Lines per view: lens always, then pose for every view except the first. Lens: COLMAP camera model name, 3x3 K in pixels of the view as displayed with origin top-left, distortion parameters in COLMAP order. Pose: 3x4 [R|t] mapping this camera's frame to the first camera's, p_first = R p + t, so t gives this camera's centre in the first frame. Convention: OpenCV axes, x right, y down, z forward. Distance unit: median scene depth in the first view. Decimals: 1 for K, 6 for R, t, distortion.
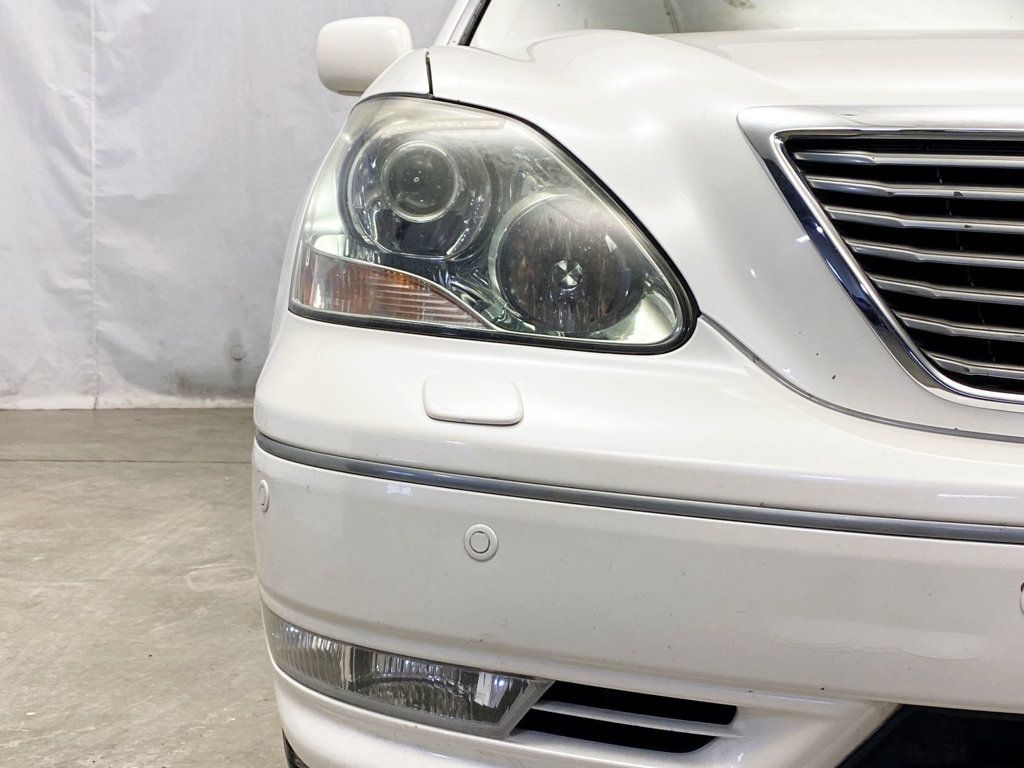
lens RADIAL K [[1431.7, 0, 484.4], [0, 1431.7, 349.3], [0, 0, 1]] dist [0.088386, 0.023194]
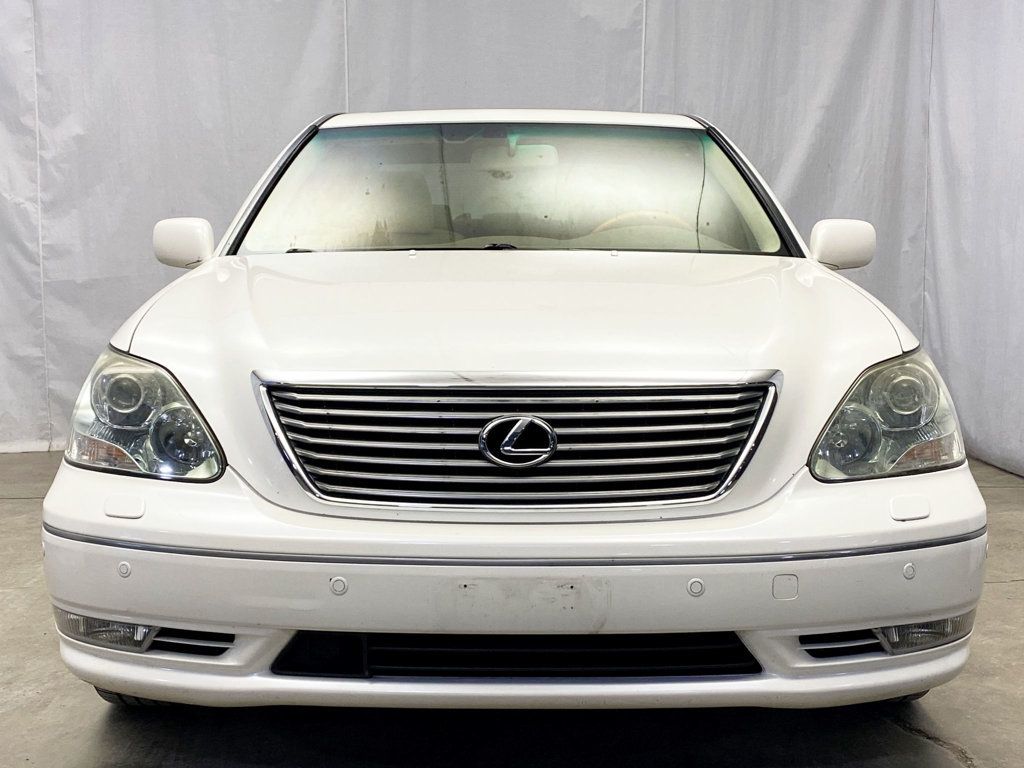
lens RADIAL K [[1365.5, 0, 445.2], [0, 1365.5, 382.1], [0, 0, 1]] dist [0.099527, -0.014143]
pose [[0.999499, -0.030233, -0.009313, 0.210494], [0.030412, 0.999343, 0.019720, -0.076173], [0.008711, -0.019994, 0.999762, -0.472065]]
